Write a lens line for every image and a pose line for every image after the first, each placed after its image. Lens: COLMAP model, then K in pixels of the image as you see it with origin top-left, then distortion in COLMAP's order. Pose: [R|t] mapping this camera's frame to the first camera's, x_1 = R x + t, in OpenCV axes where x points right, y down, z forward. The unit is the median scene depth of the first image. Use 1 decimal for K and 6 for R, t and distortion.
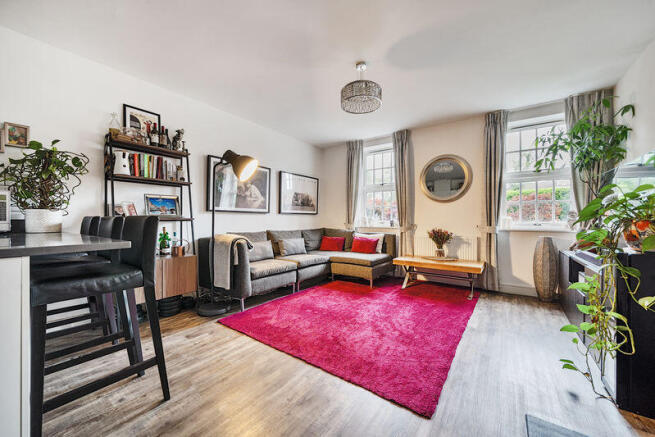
lens RADIAL K [[249.2, 0, 327.5], [0, 249.2, 218.5], [0, 0, 1]] dist [-0.002233, -0.000146]
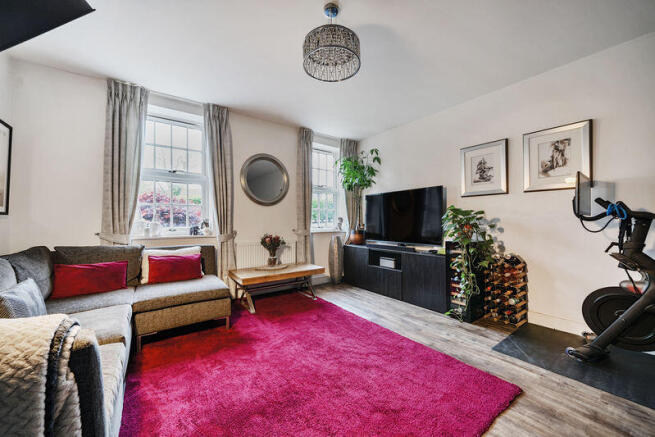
lens RADIAL K [[249.2, 0, 327.5], [0, 249.2, 218.5], [0, 0, 1]] dist [-0.002233, -0.000146]
pose [[0.311687, 0.008431, 0.950147, -0.447787], [0.001193, 0.999956, -0.009264, -0.010094], [-0.950184, 0.004021, 0.311664, 0.655963]]
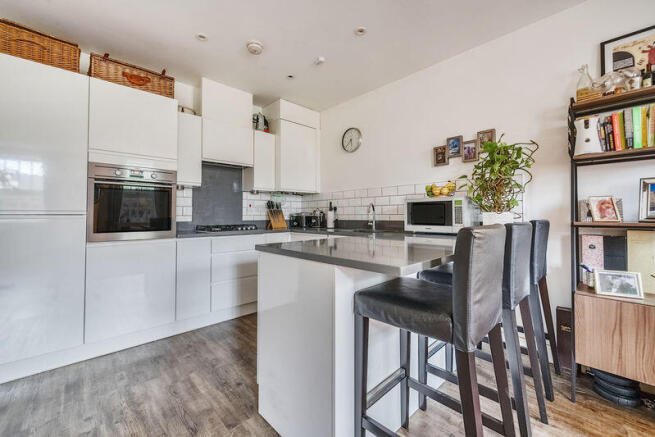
lens RADIAL K [[268.4, 0, 322.8], [0, 268.4, 206.0], [0, 0, 1]] dist [-0.001235, -0.000183]
pose [[-0.204176, -0.027560, -0.978546, -0.008276], [0.005441, 0.999556, -0.029287, -0.021121], [0.978919, -0.011304, -0.203936, 0.372846]]
